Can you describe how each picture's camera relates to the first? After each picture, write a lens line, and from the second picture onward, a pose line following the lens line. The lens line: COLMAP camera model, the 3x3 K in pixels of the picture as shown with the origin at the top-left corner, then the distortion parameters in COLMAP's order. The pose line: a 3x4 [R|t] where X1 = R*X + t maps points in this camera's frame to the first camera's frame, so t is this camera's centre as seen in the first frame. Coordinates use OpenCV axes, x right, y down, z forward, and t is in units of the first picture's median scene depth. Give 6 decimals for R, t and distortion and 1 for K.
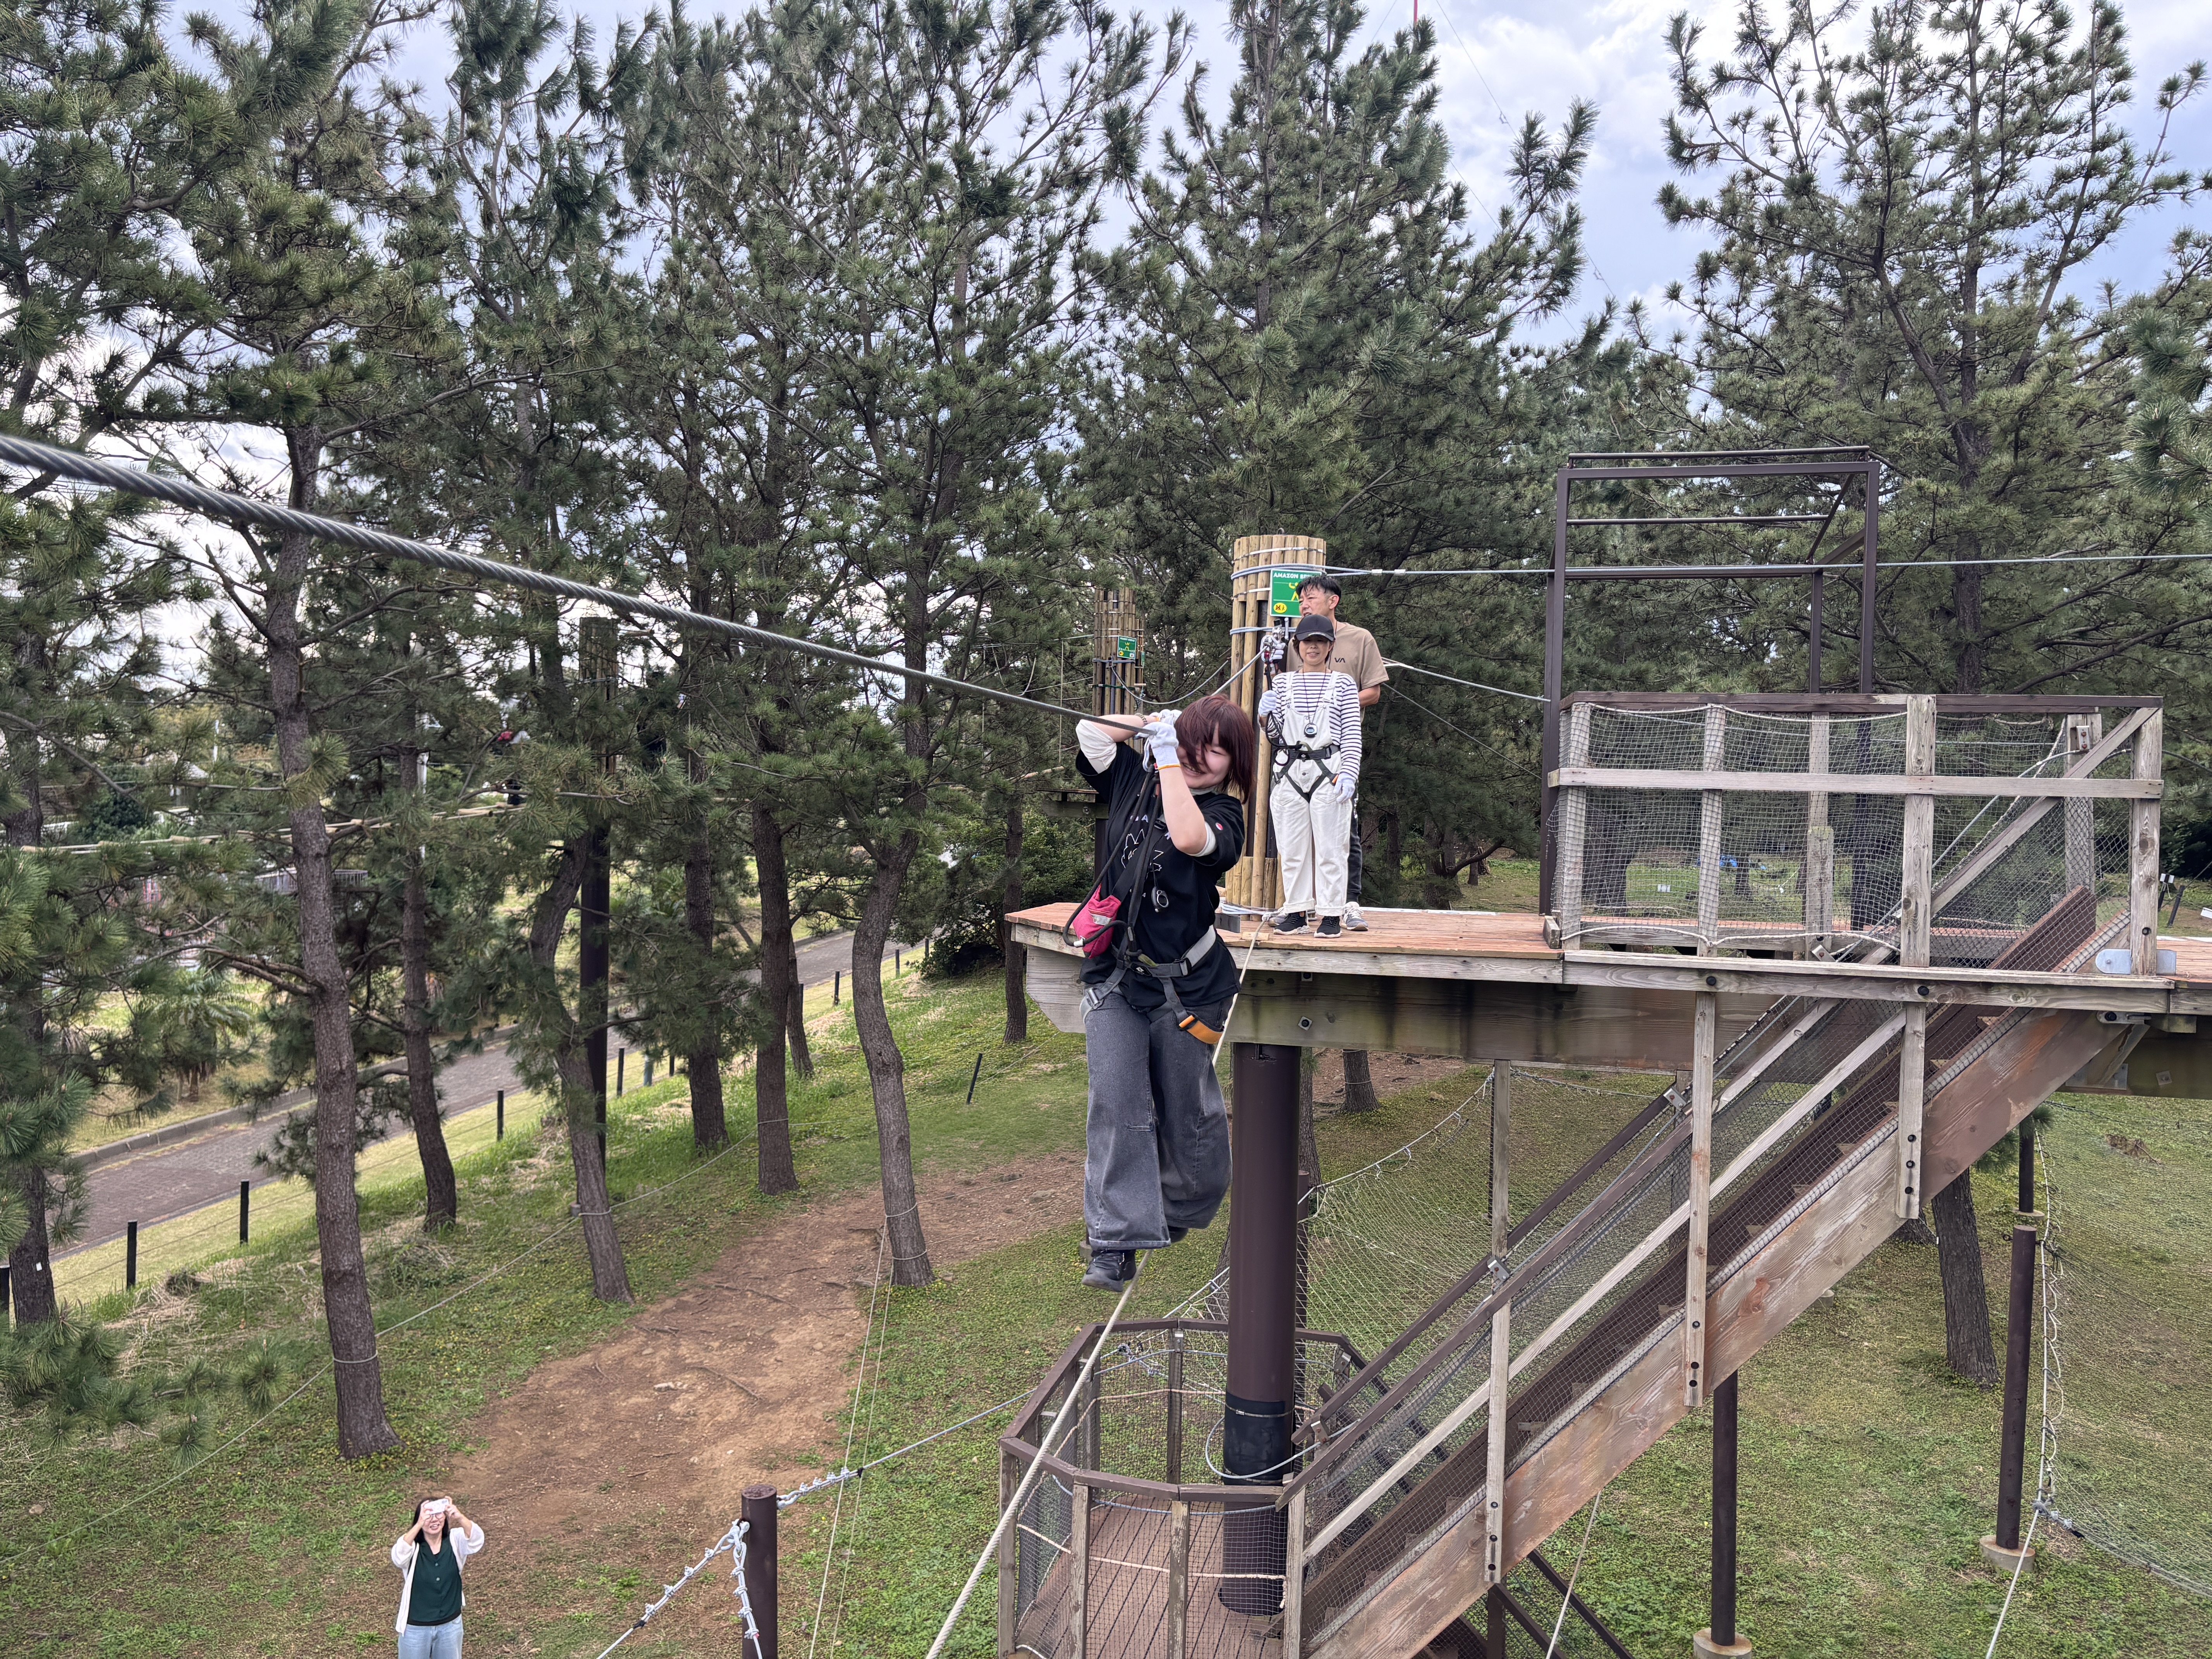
lens RADIAL K [[1690.7, 0, 1101.8], [0, 1690.7, 845.4], [0, 0, 1]] dist [0.057841, -0.045564]
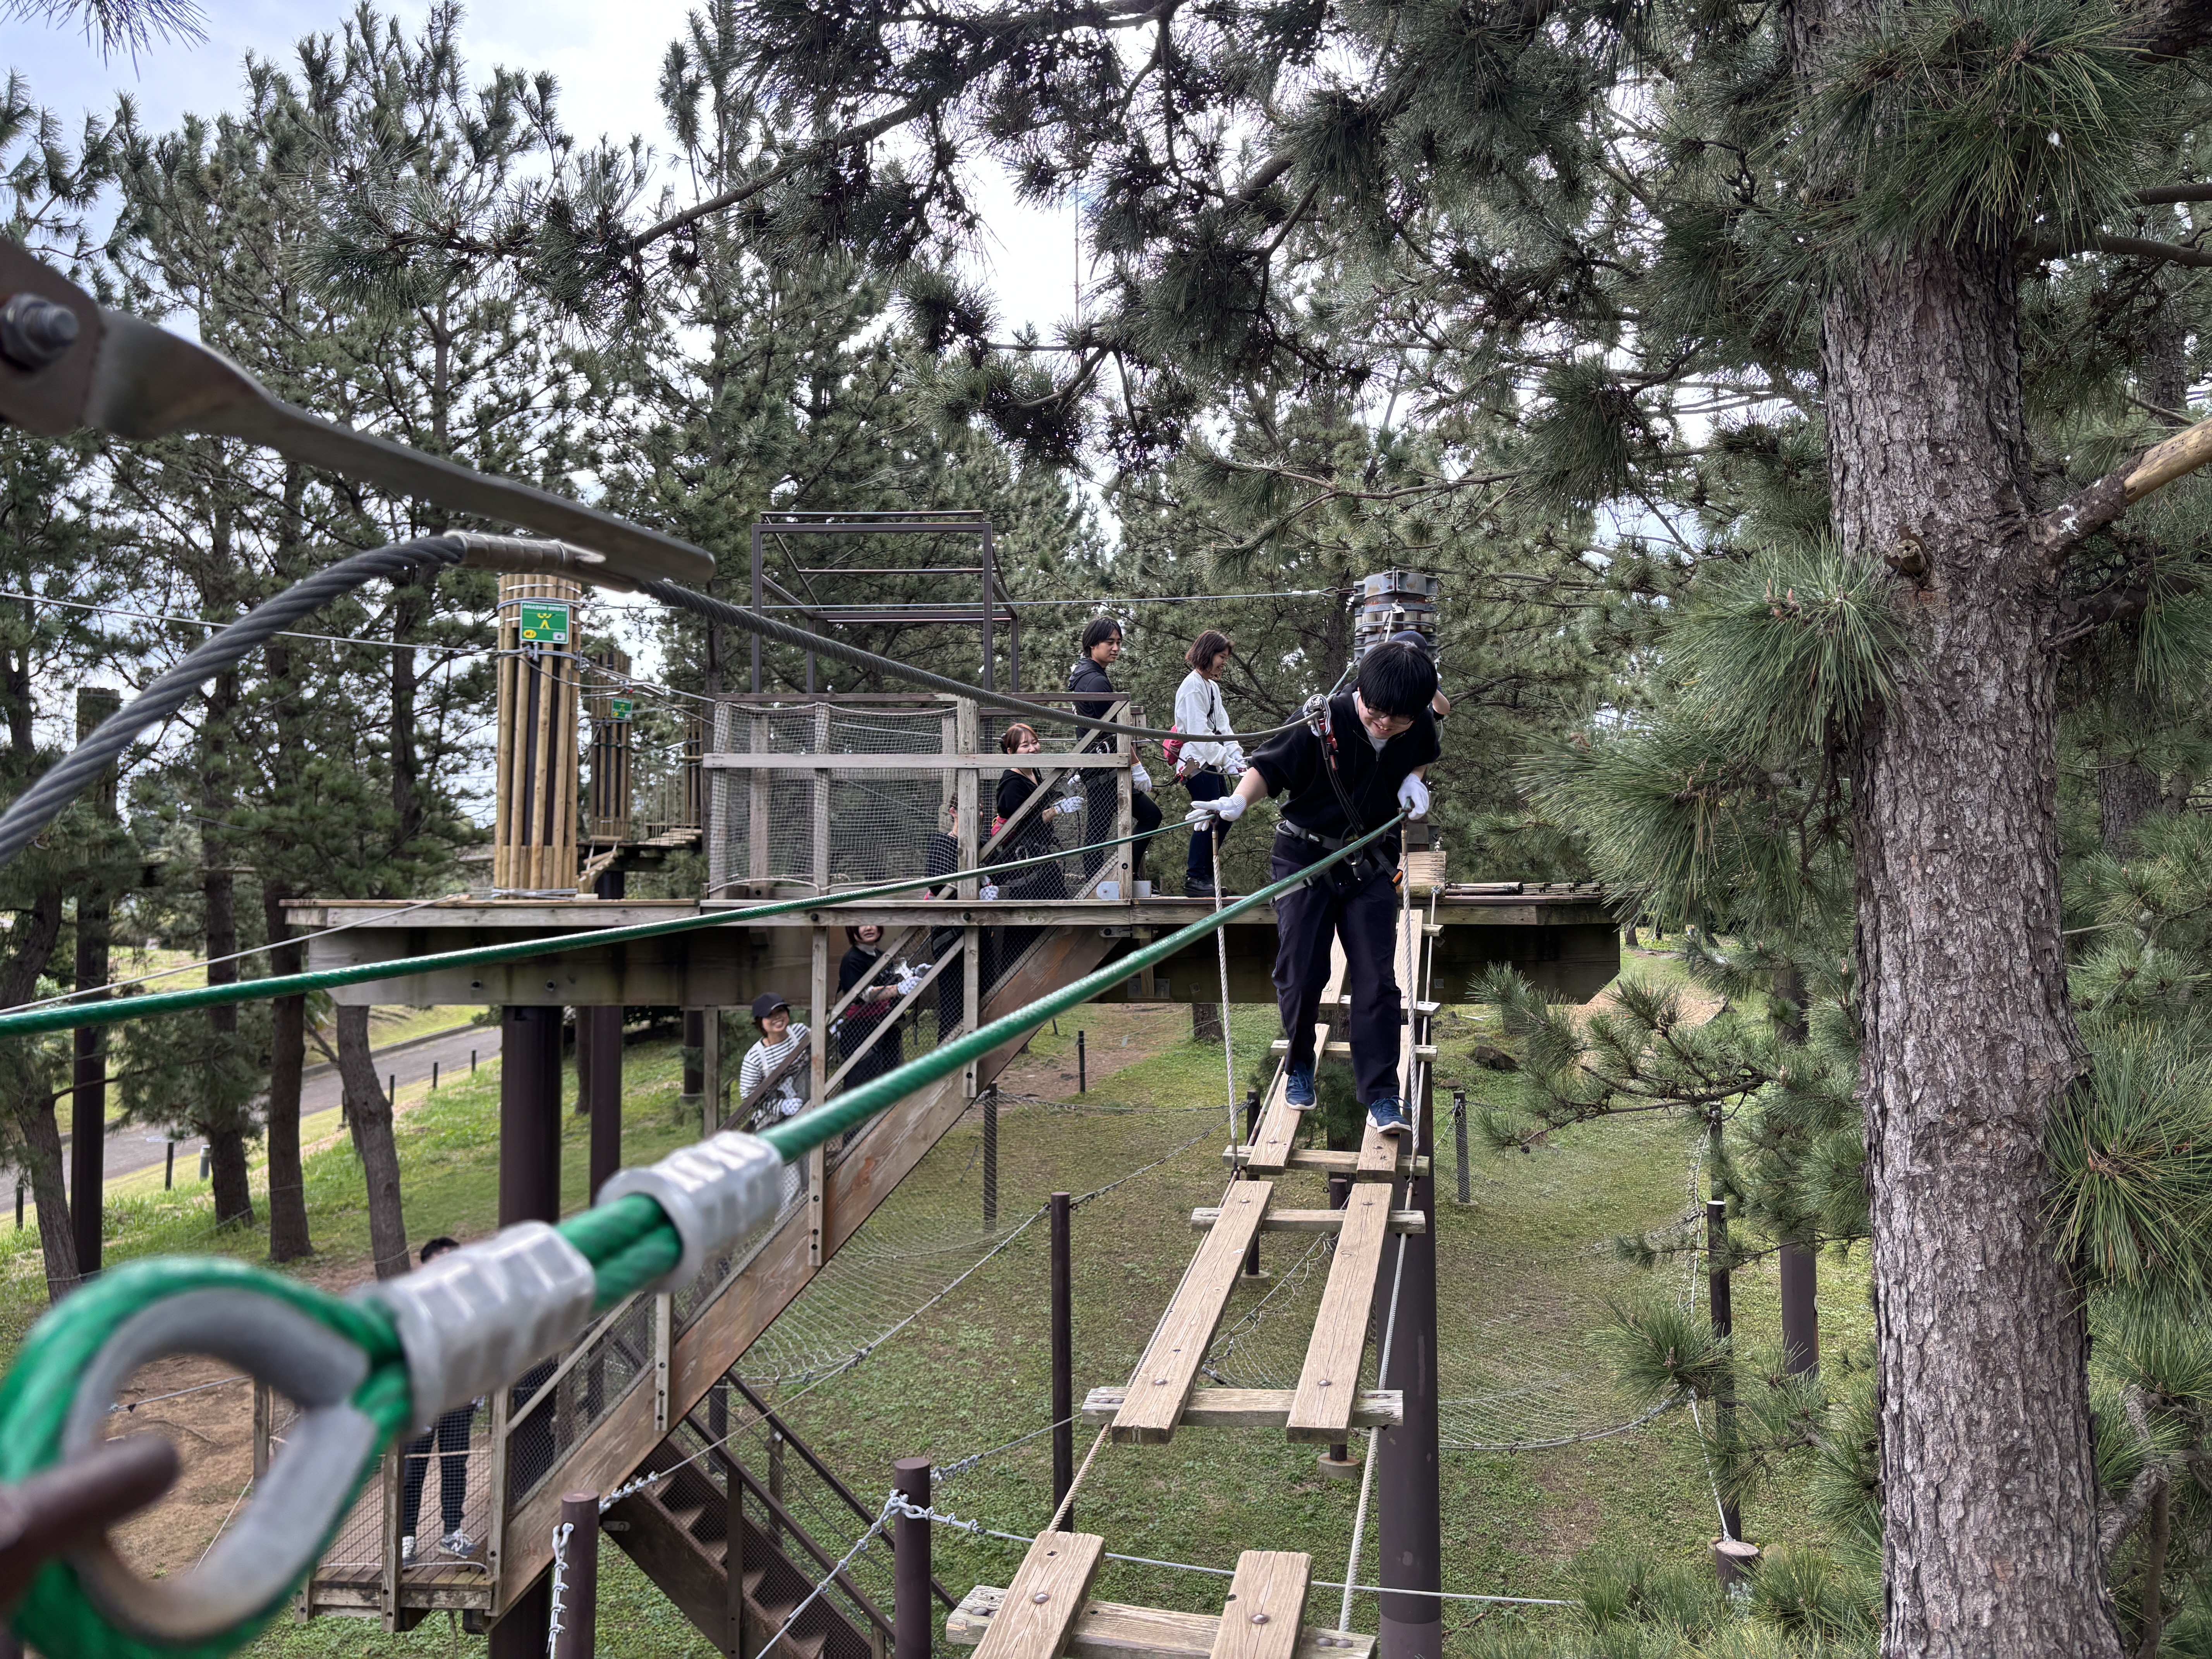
lens RADIAL K [[1708.4, 0, 1106.0], [0, 1708.4, 829.5], [0, 0, 1]] dist [0.002916, 0.036175]
pose [[0.985146, -0.019856, 0.170567, 0.146975], [0.031368, 0.997388, -0.065064, 0.042862], [-0.168830, 0.069448, 0.983196, -0.112215]]
